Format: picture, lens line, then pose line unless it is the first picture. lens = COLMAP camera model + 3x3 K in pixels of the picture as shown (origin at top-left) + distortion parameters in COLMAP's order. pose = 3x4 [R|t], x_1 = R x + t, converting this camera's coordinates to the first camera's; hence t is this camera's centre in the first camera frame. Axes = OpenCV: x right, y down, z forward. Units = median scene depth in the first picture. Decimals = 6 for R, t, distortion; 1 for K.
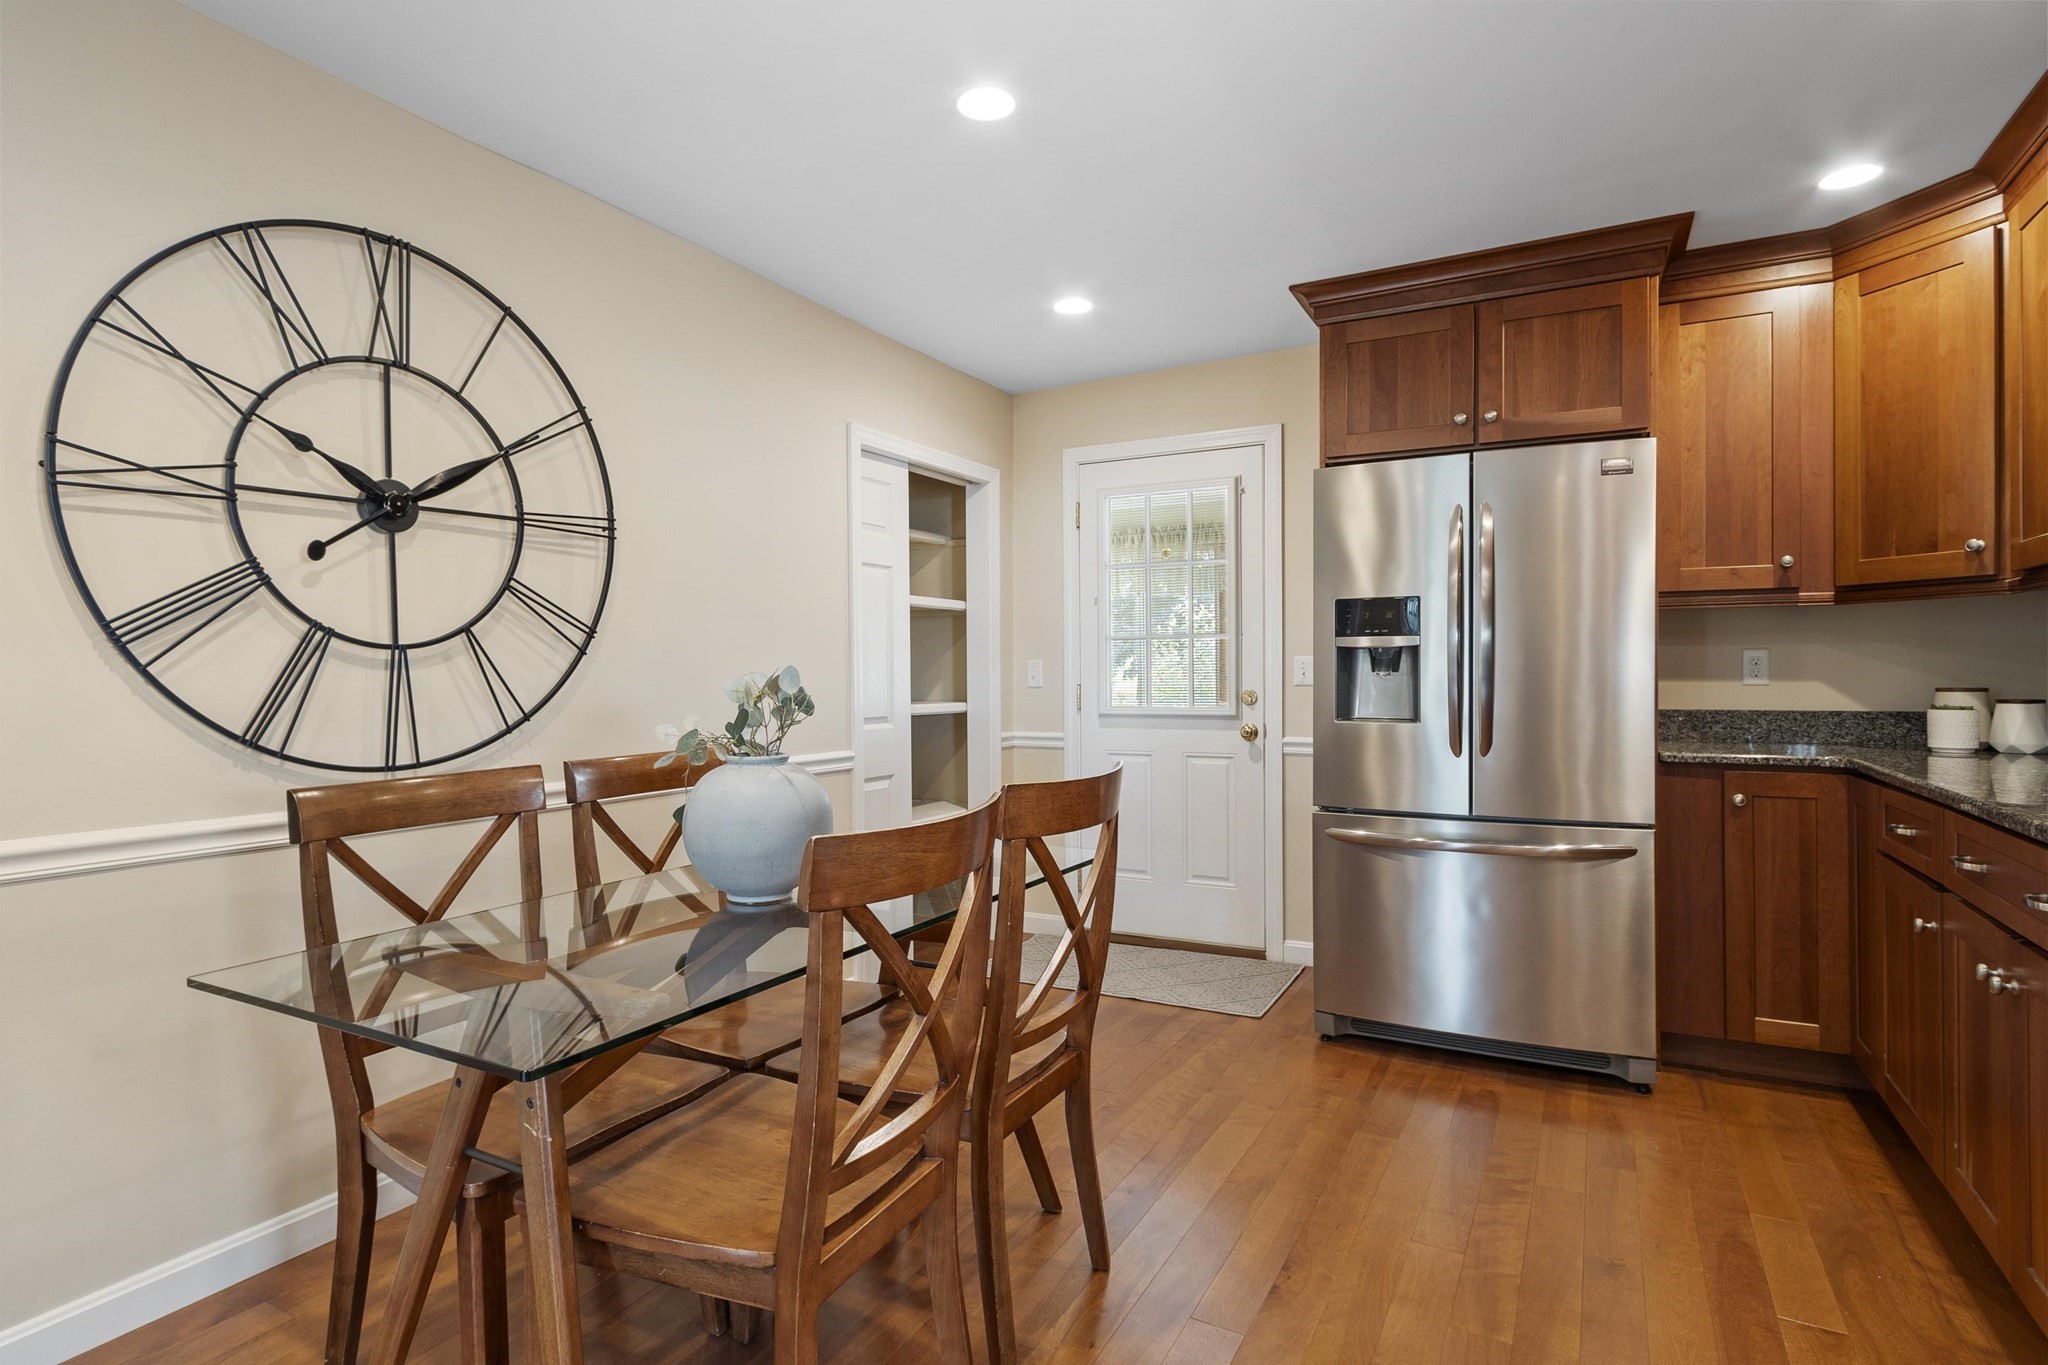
lens RADIAL K [[1078.7, 0, 977.5], [0, 1078.7, 663.9], [0, 0, 1]] dist [-0.004020, -0.000069]
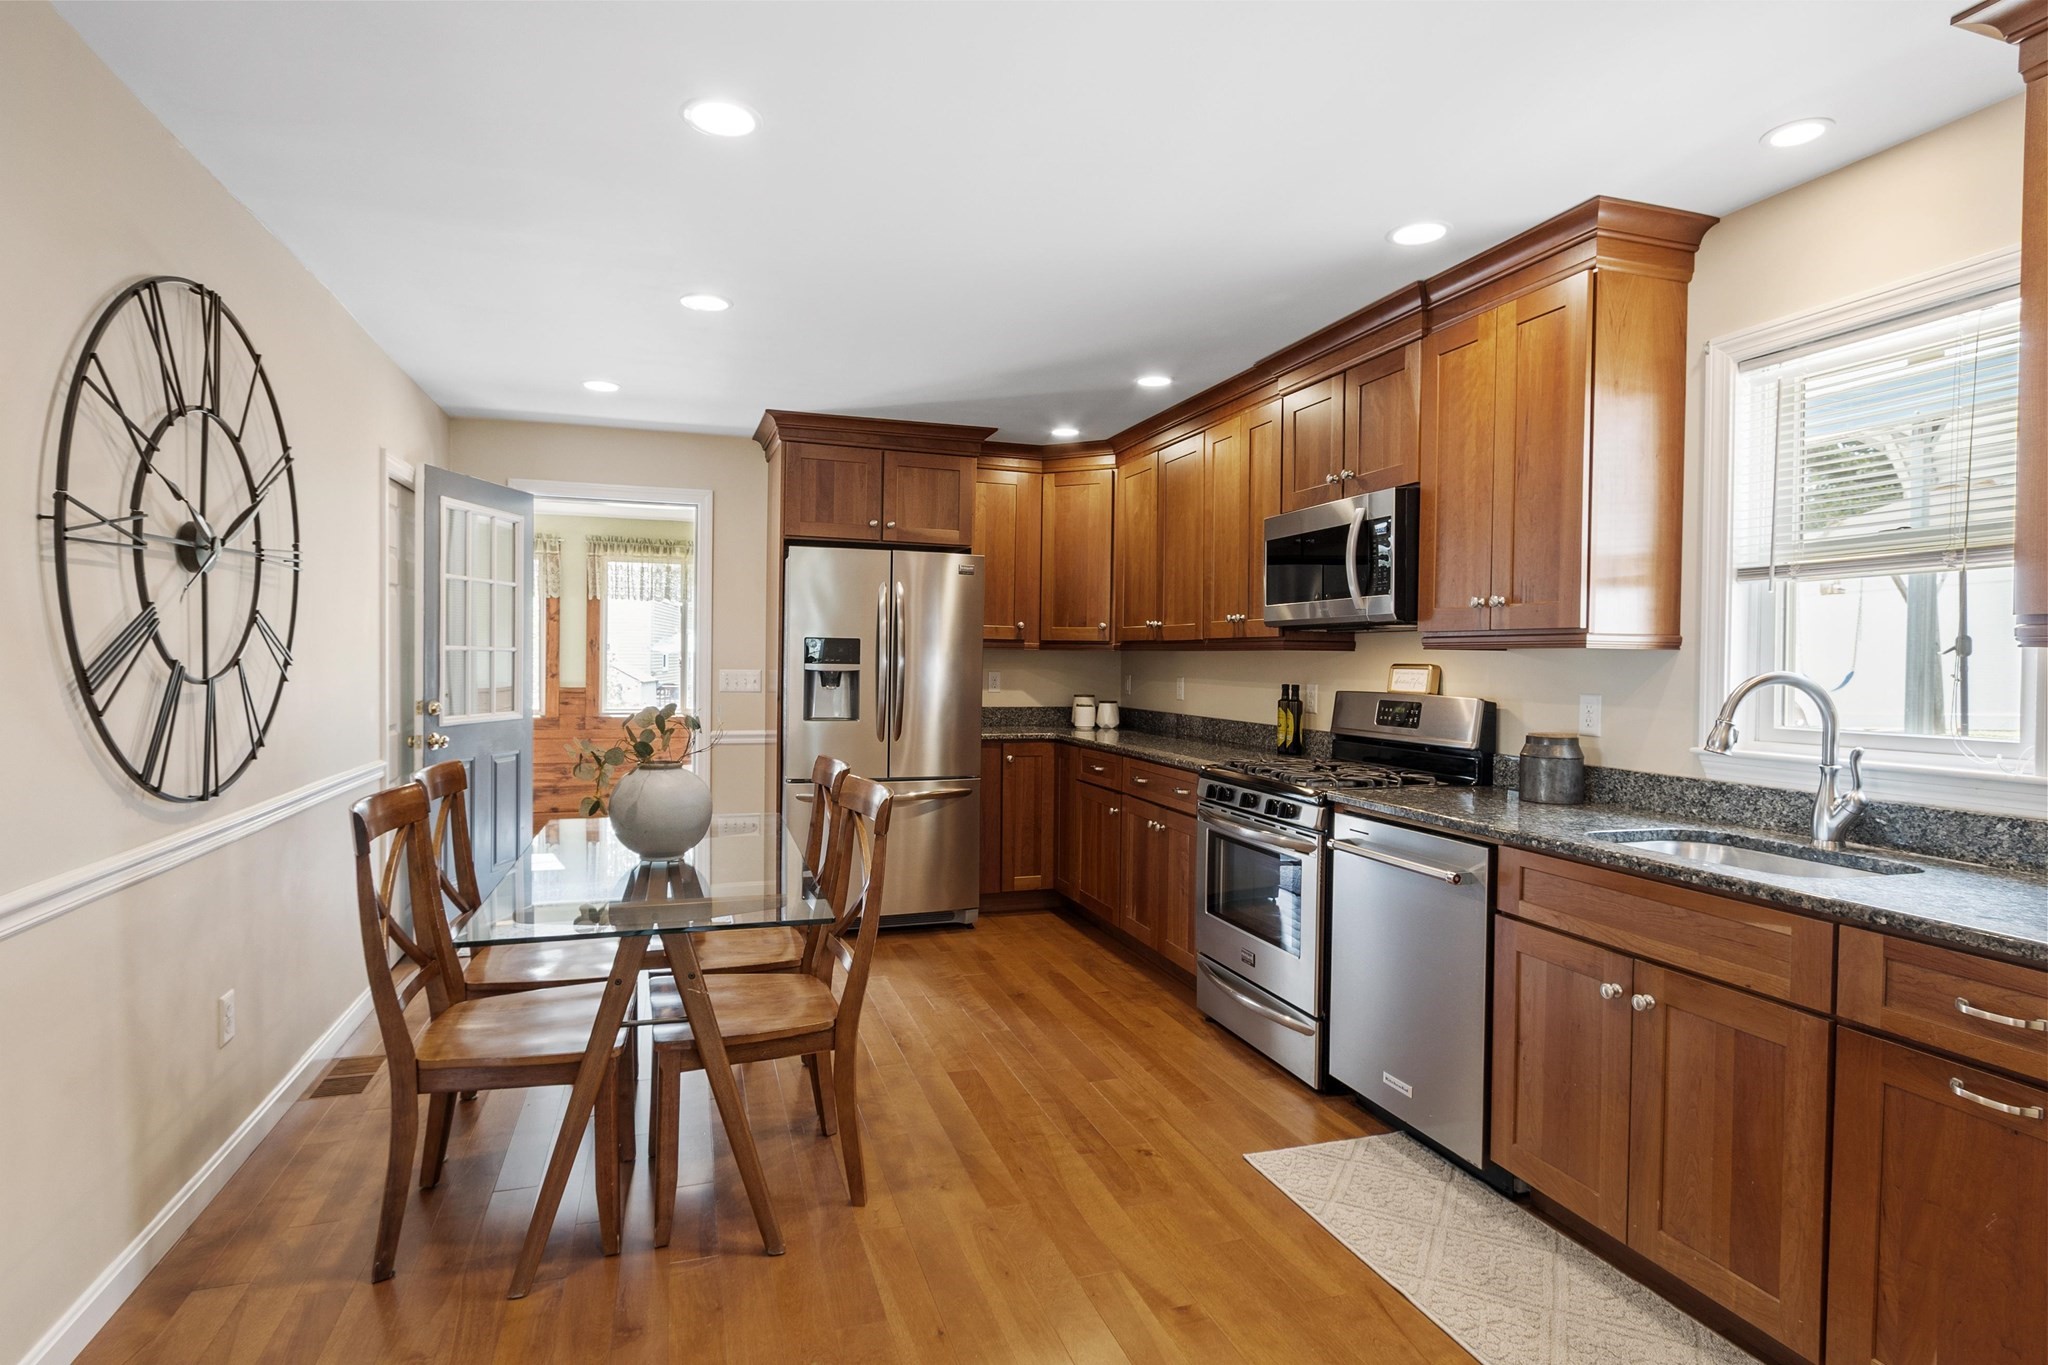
lens RADIAL K [[1078.7, 0, 998.2], [0, 1078.7, 667.4], [0, 0, 1]] dist [-0.004020, -0.000069]
pose [[0.686171, 0.005827, 0.727417, -0.698764], [-0.018107, 0.999795, 0.009071, -0.048806], [-0.727215, -0.019395, 0.686135, -0.253427]]
